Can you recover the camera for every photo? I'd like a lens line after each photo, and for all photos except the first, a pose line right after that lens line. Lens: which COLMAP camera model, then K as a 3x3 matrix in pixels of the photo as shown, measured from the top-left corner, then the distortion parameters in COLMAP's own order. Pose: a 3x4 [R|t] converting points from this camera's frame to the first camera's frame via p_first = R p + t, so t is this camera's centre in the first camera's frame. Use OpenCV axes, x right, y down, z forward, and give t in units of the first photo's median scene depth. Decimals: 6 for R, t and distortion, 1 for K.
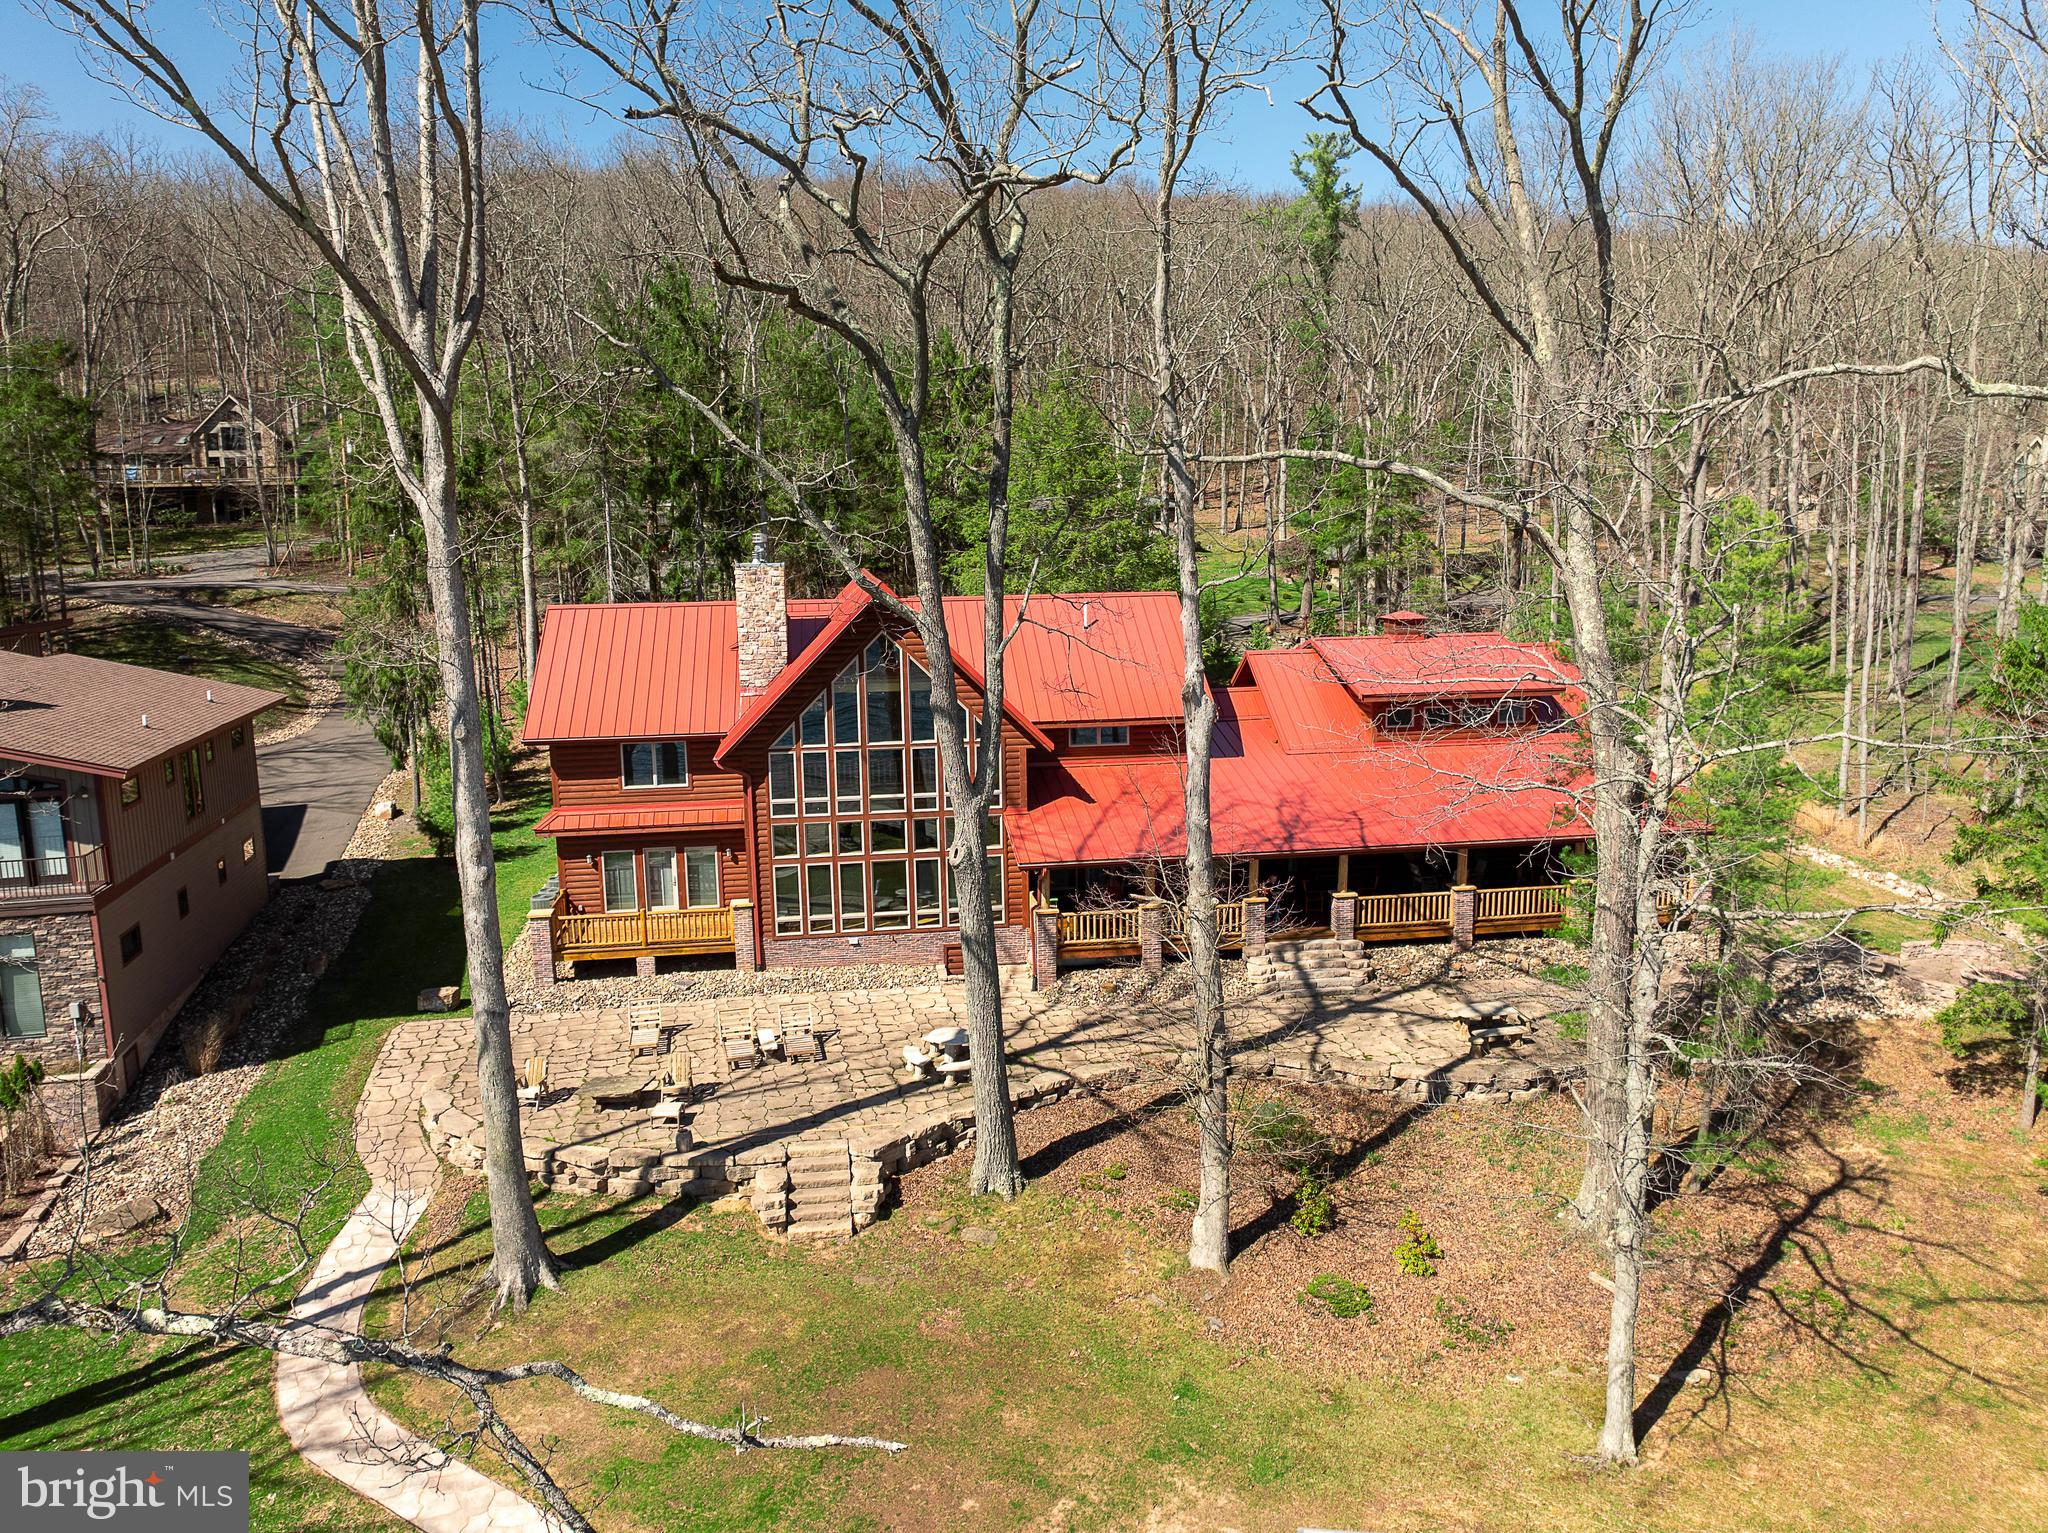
lens RADIAL K [[1547.3, 0, 1055.9], [0, 1547.3, 732.2], [0, 0, 1]] dist [-0.040046, -0.003699]
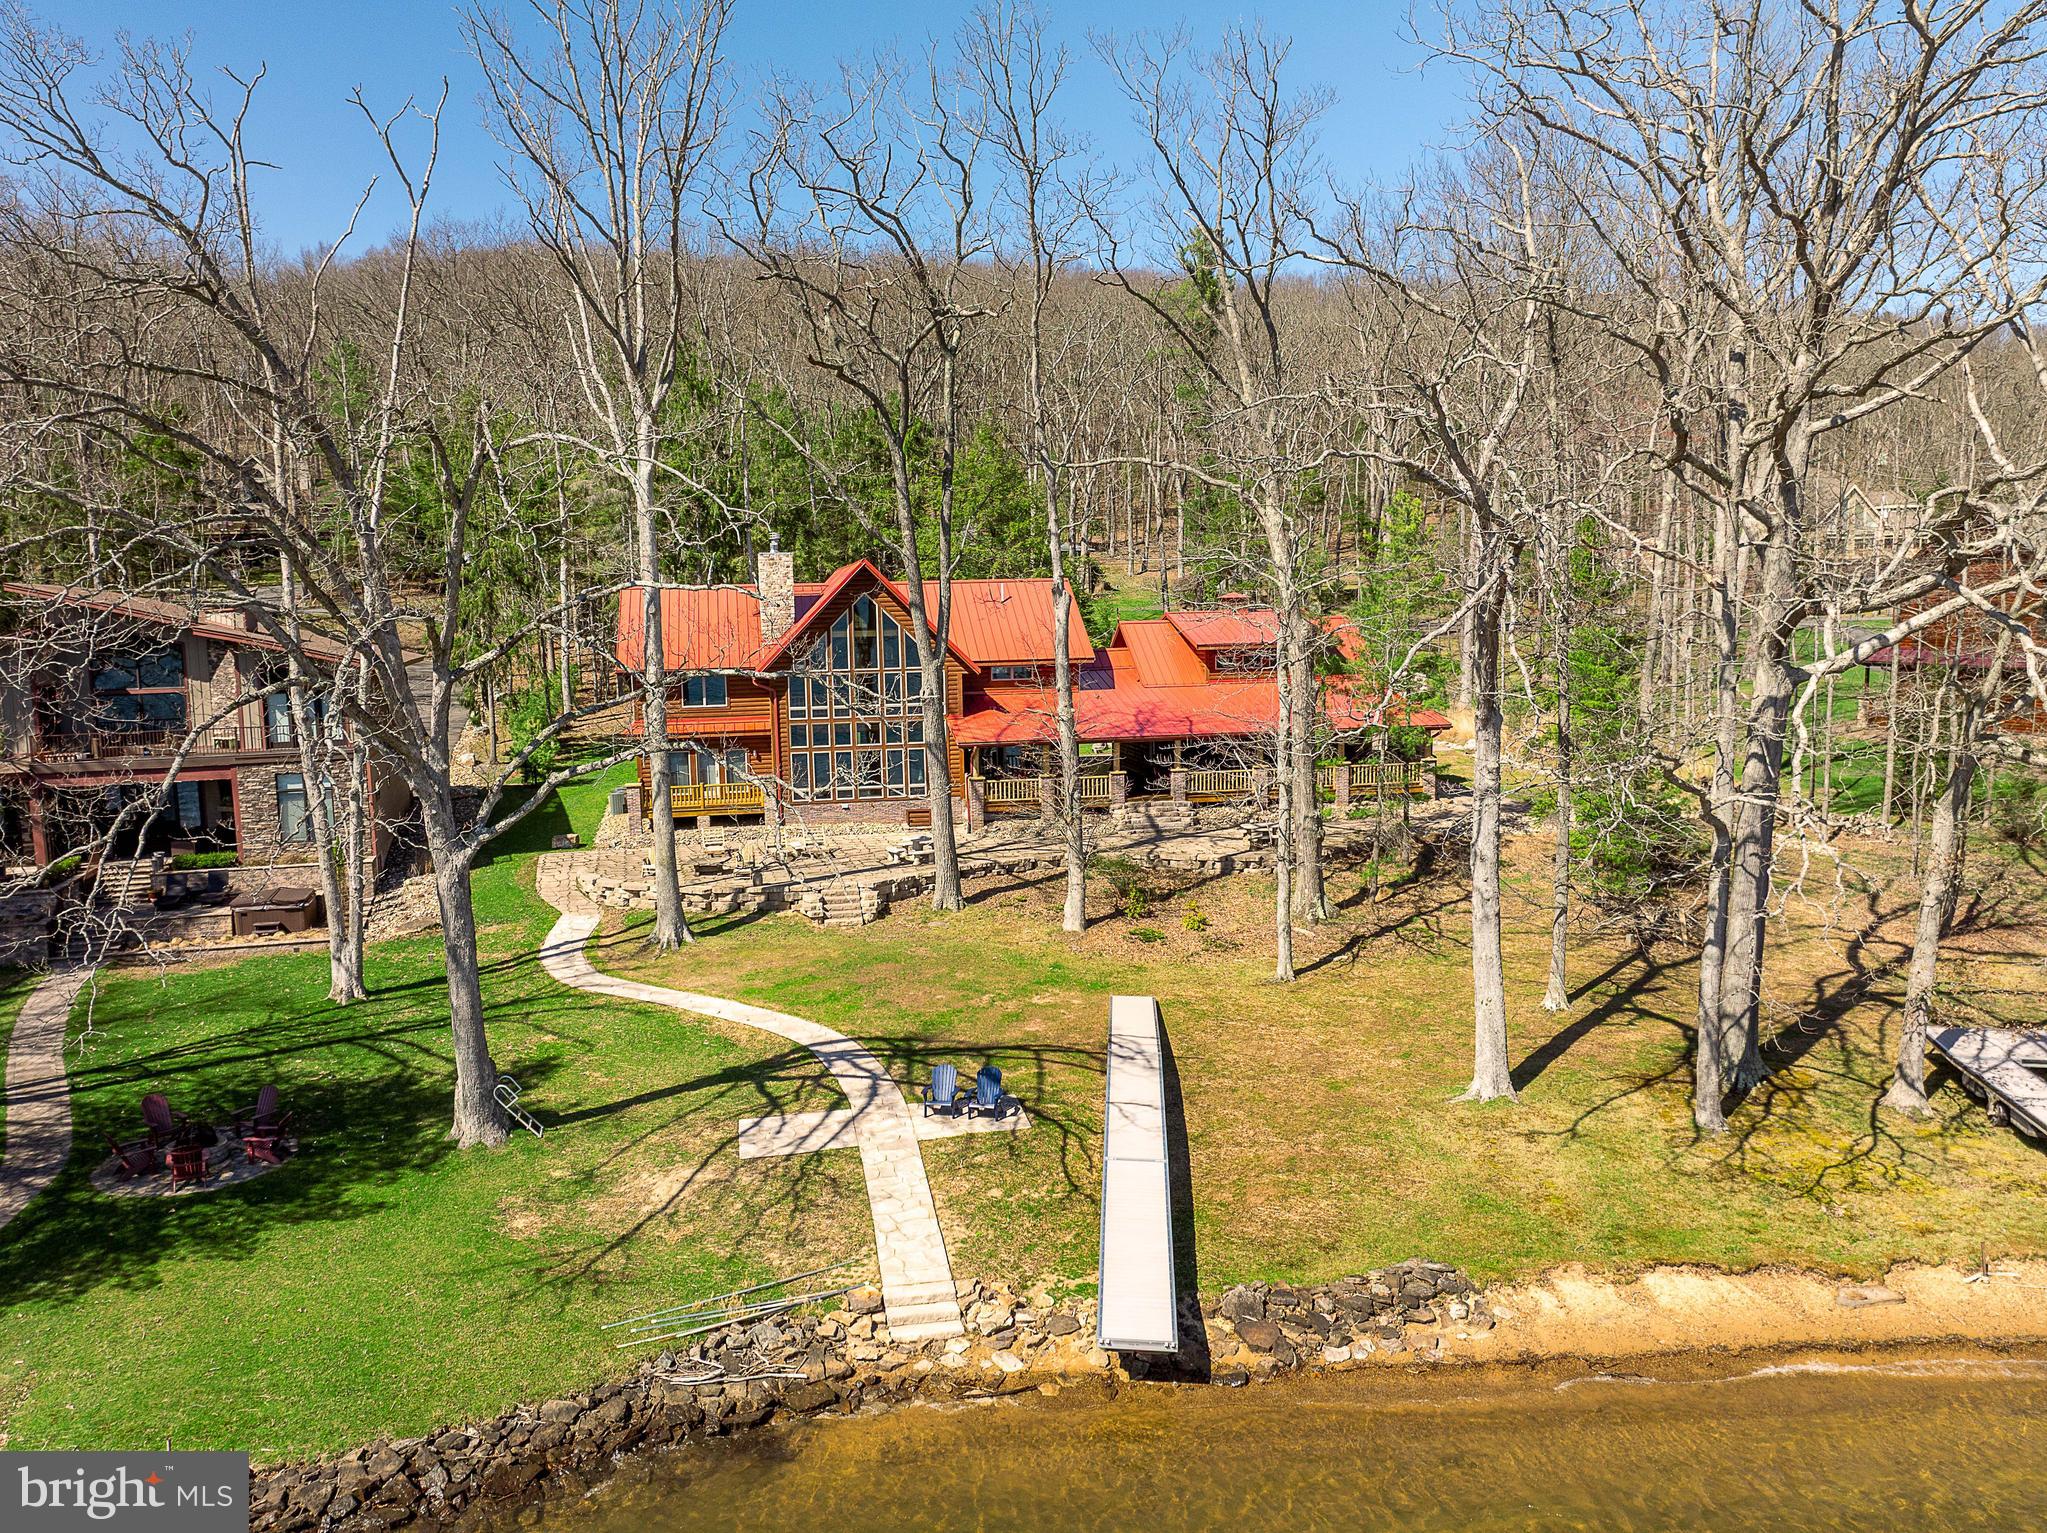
lens RADIAL K [[1649.5, 0, 1023.5], [0, 1649.5, 766.5], [0, 0, 1]] dist [-0.009417, -0.084833]
pose [[0.999639, -0.010637, 0.024659, -0.000181], [0.011521, 0.999285, -0.036002, 0.177620], [-0.024259, 0.036273, 0.999047, -0.644650]]
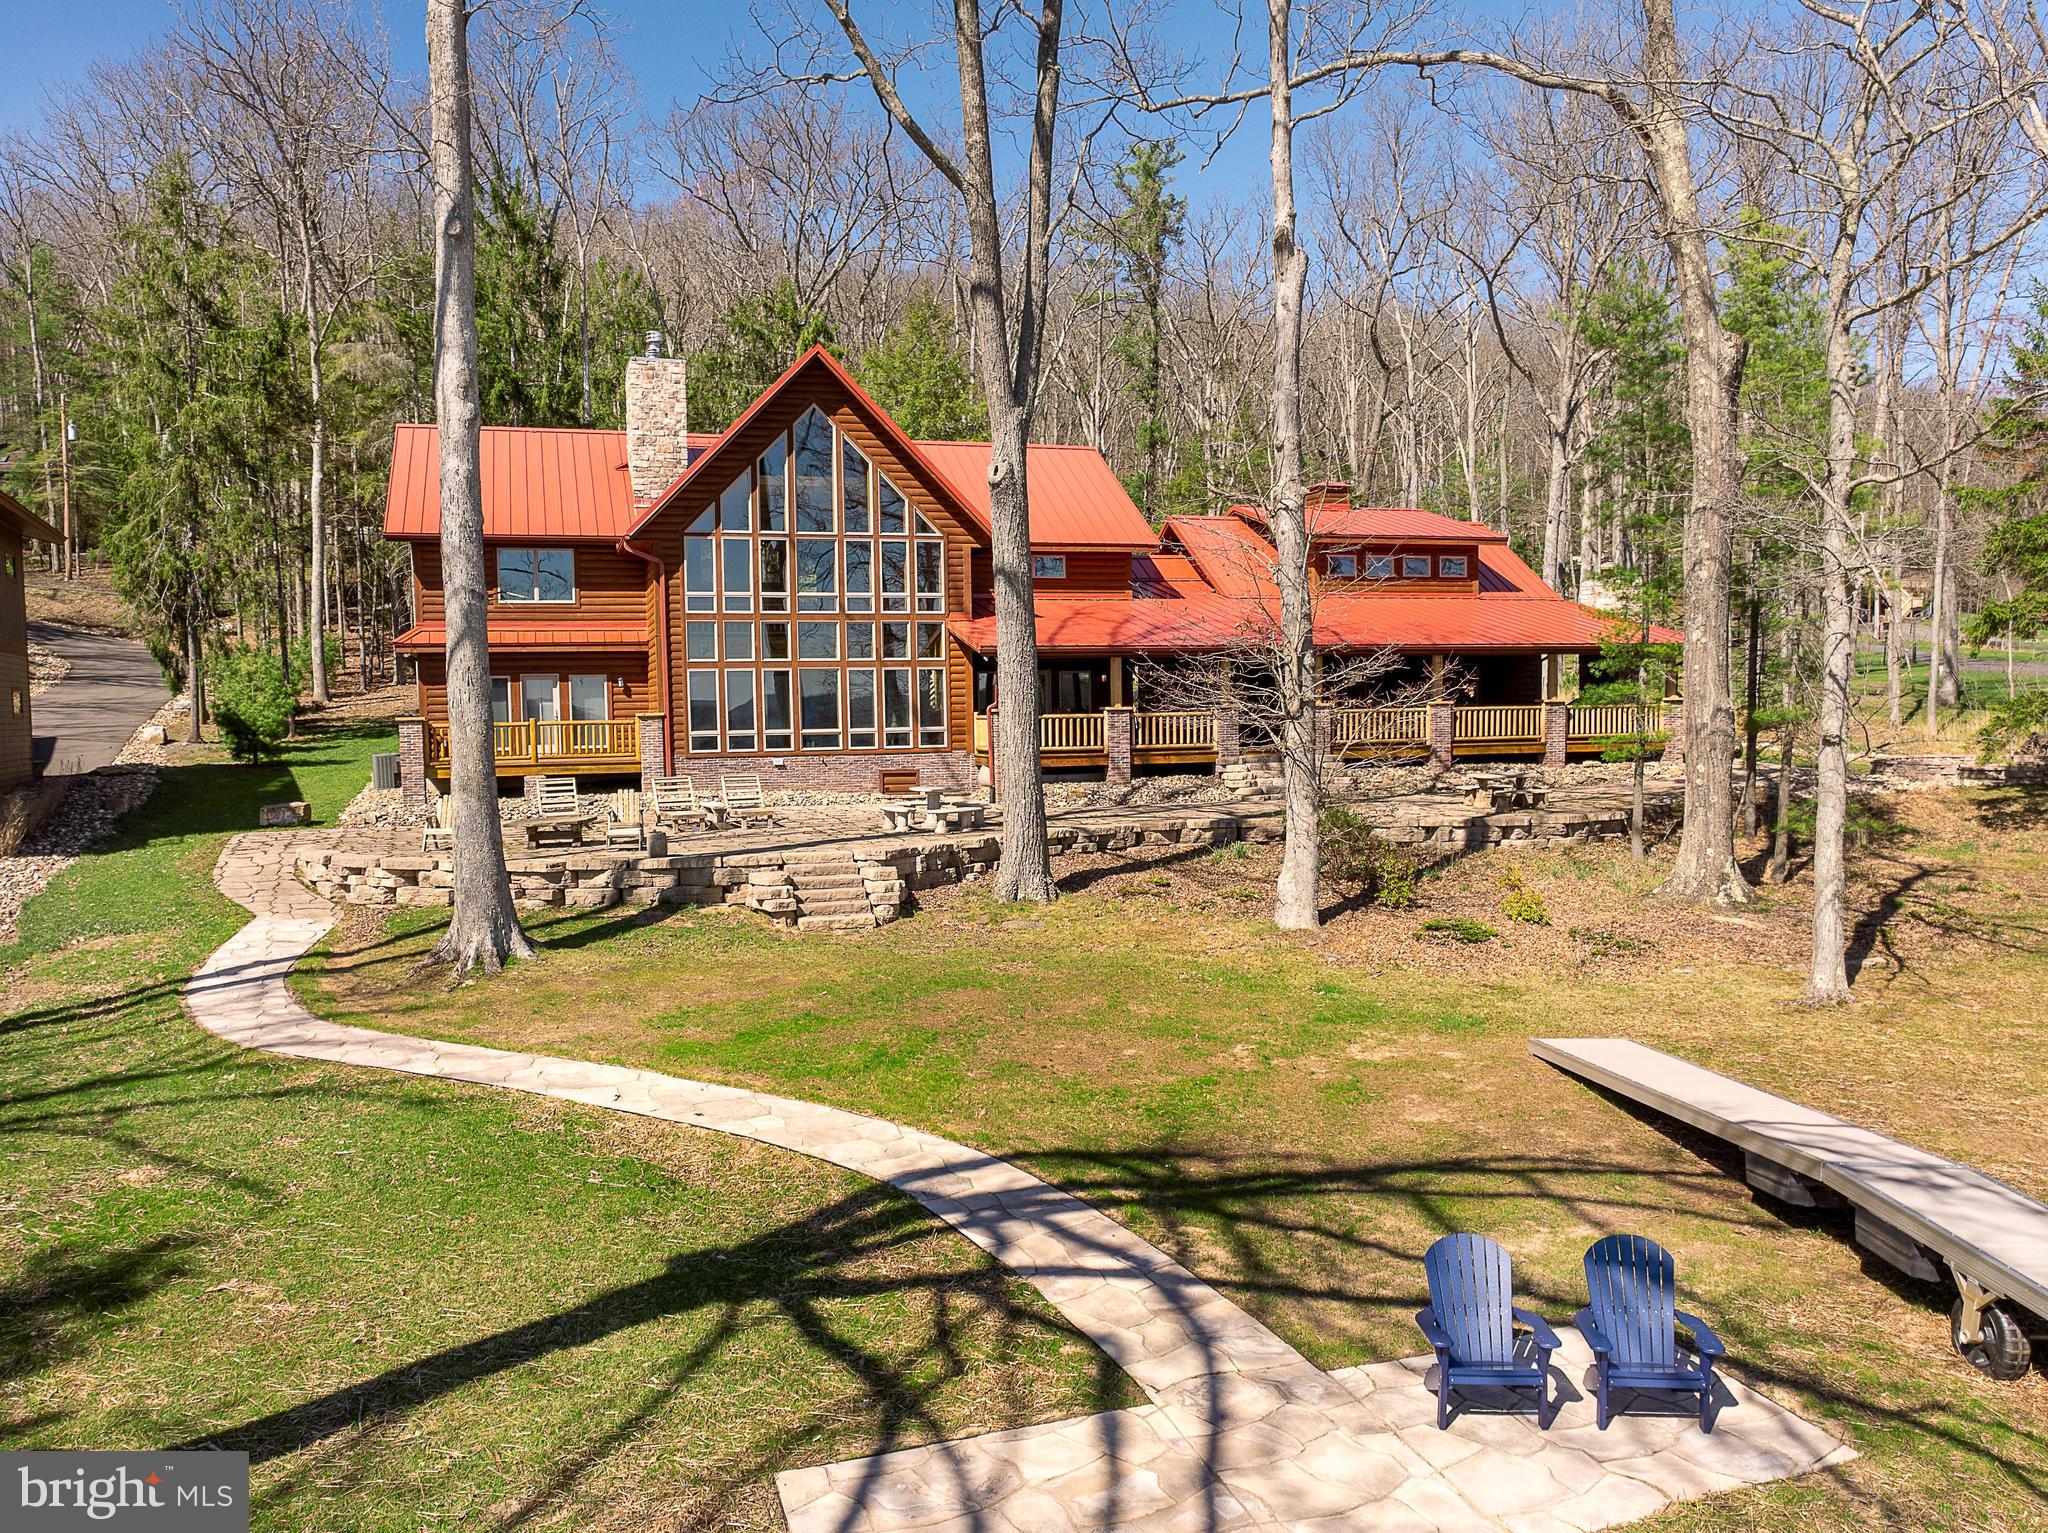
lens RADIAL K [[1650.3, 0, 1024.0], [0, 1650.3, 766.5], [0, 0, 1]] dist [-0.009417, -0.084833]
pose [[0.989621, -0.009563, 0.143386, -0.144881], [0.023926, 0.994822, -0.098780, 0.265266], [-0.141699, 0.101186, 0.984725, 0.072539]]
